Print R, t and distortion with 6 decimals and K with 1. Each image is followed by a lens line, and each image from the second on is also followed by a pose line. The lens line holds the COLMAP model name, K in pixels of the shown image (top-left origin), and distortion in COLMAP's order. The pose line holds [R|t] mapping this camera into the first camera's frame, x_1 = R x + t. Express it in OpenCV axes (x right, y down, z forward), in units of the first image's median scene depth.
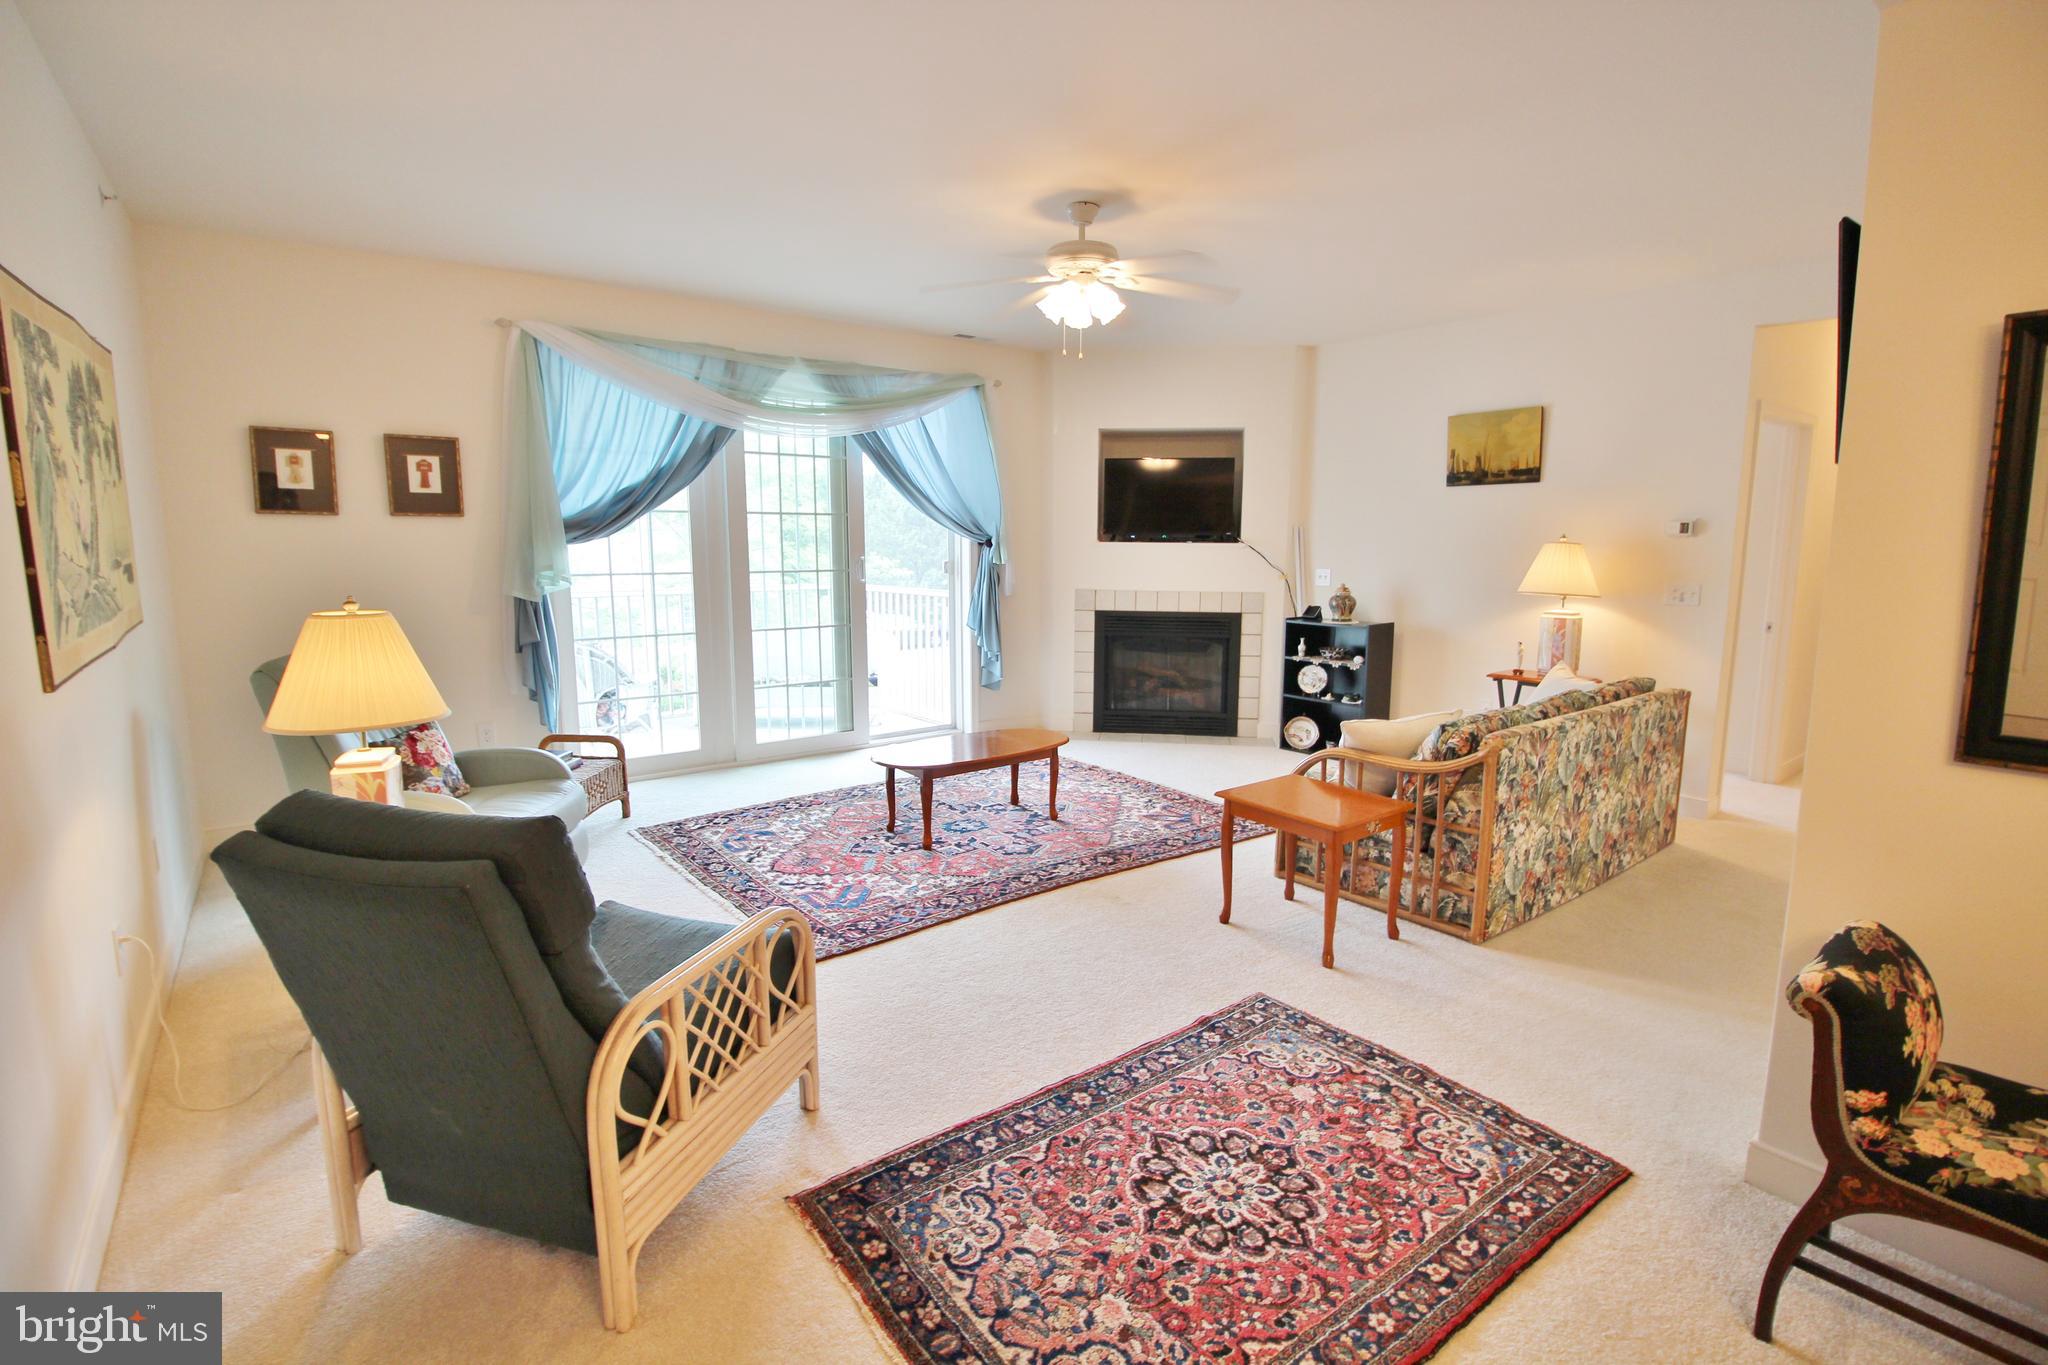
lens RADIAL K [[951.7, 0, 1033.4], [0, 951.7, 673.1], [0, 0, 1]] dist [-0.003837, -0.010860]
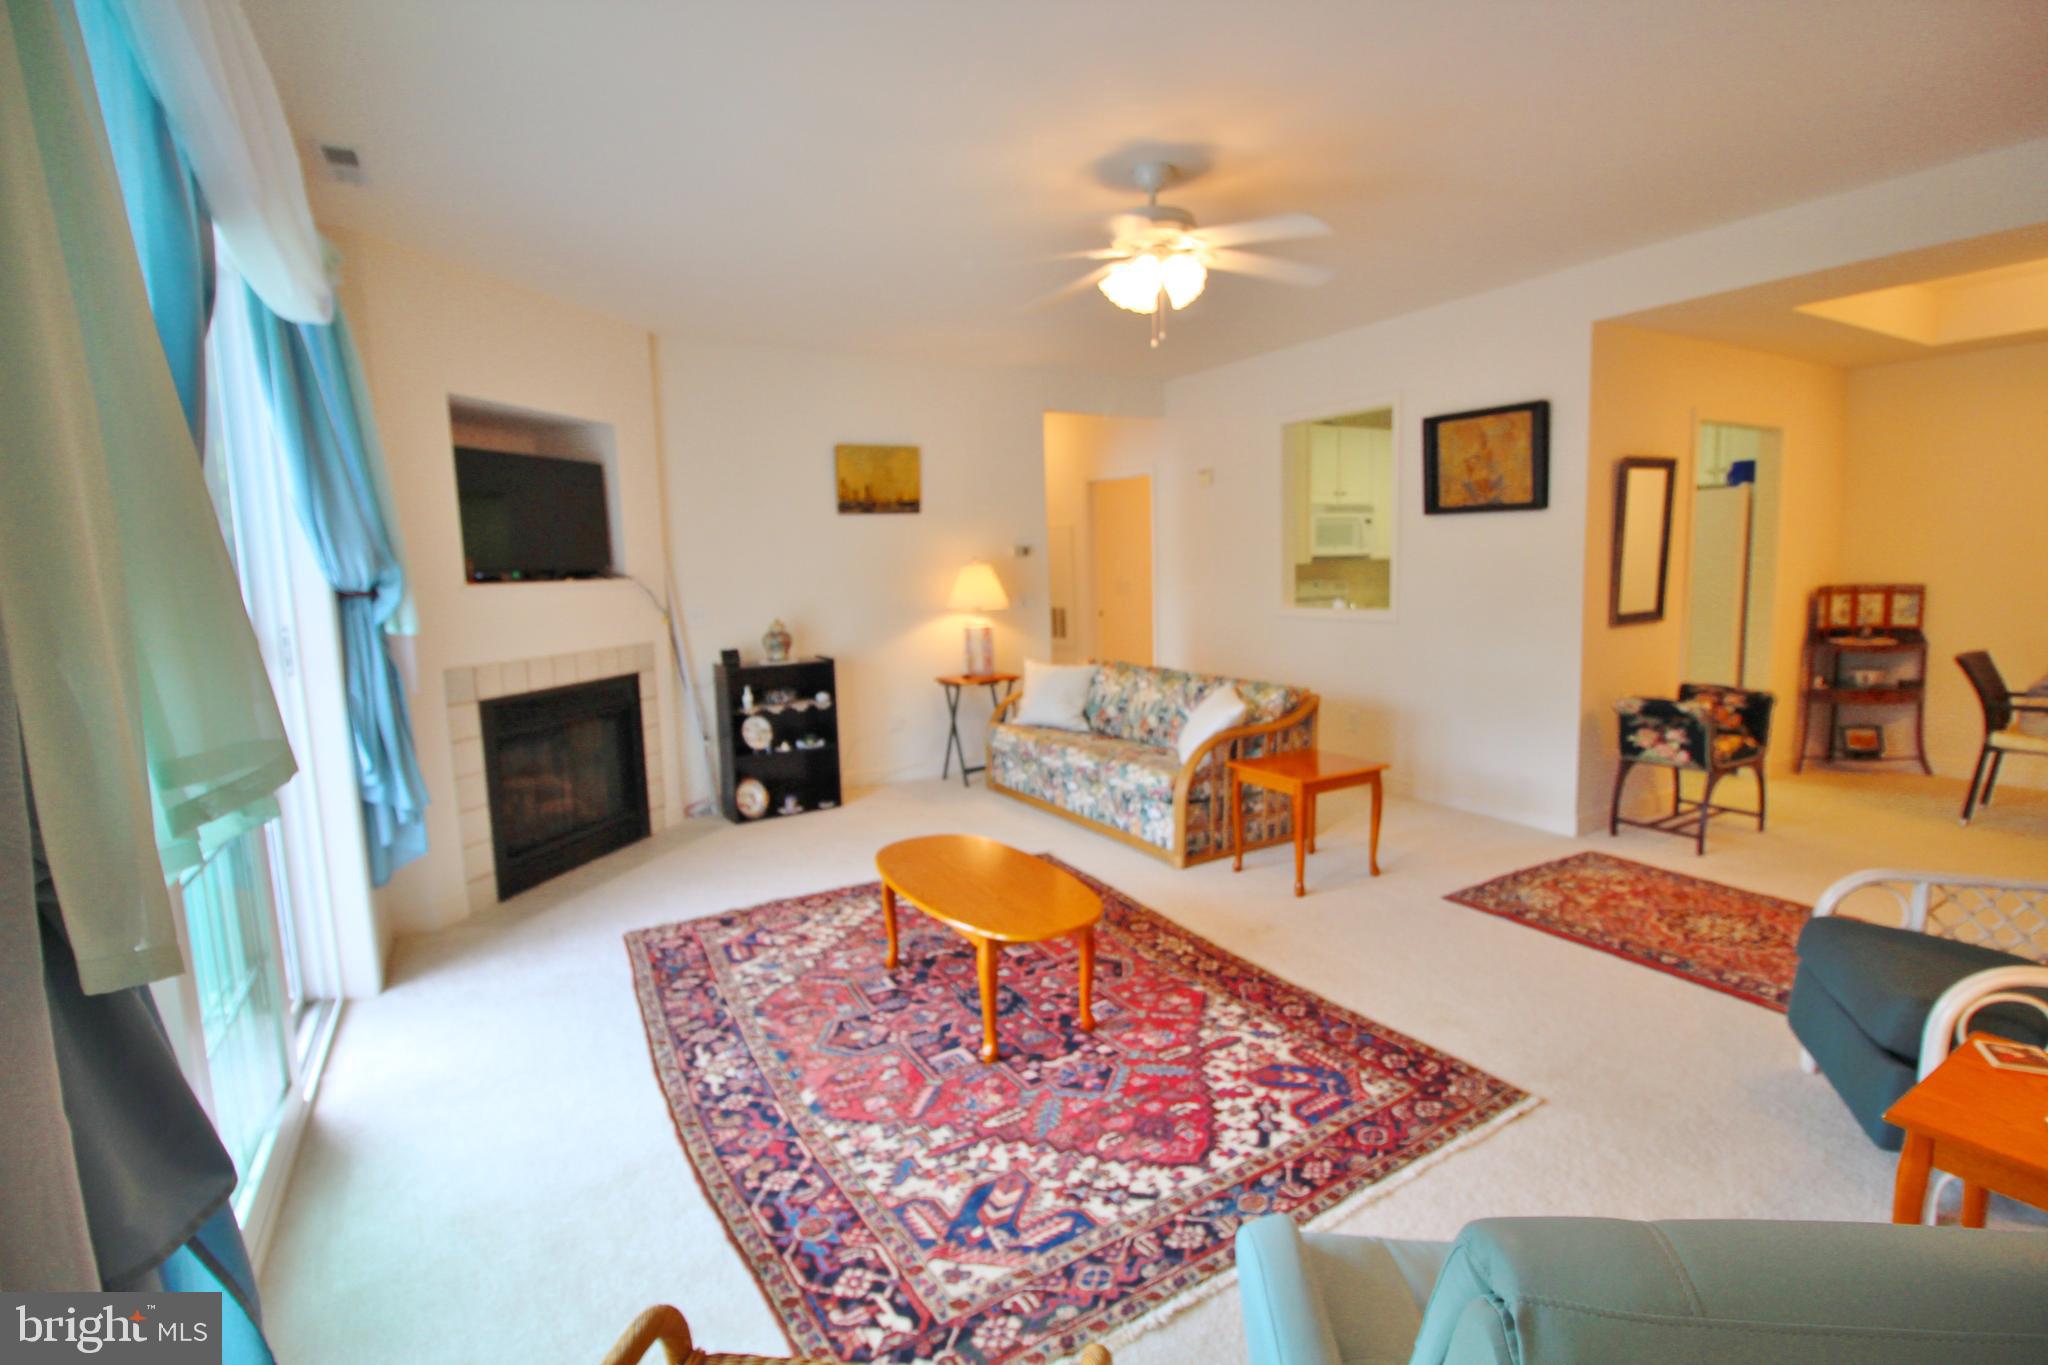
lens RADIAL K [[951.7, 0, 1033.2], [0, 951.7, 660.5], [0, 0, 1]] dist [-0.003837, -0.010860]
pose [[0.125449, -0.114494, 0.985471, -0.658957], [0.171694, 0.980836, 0.092099, -0.119944], [-0.977130, 0.157646, 0.142703, 0.804179]]
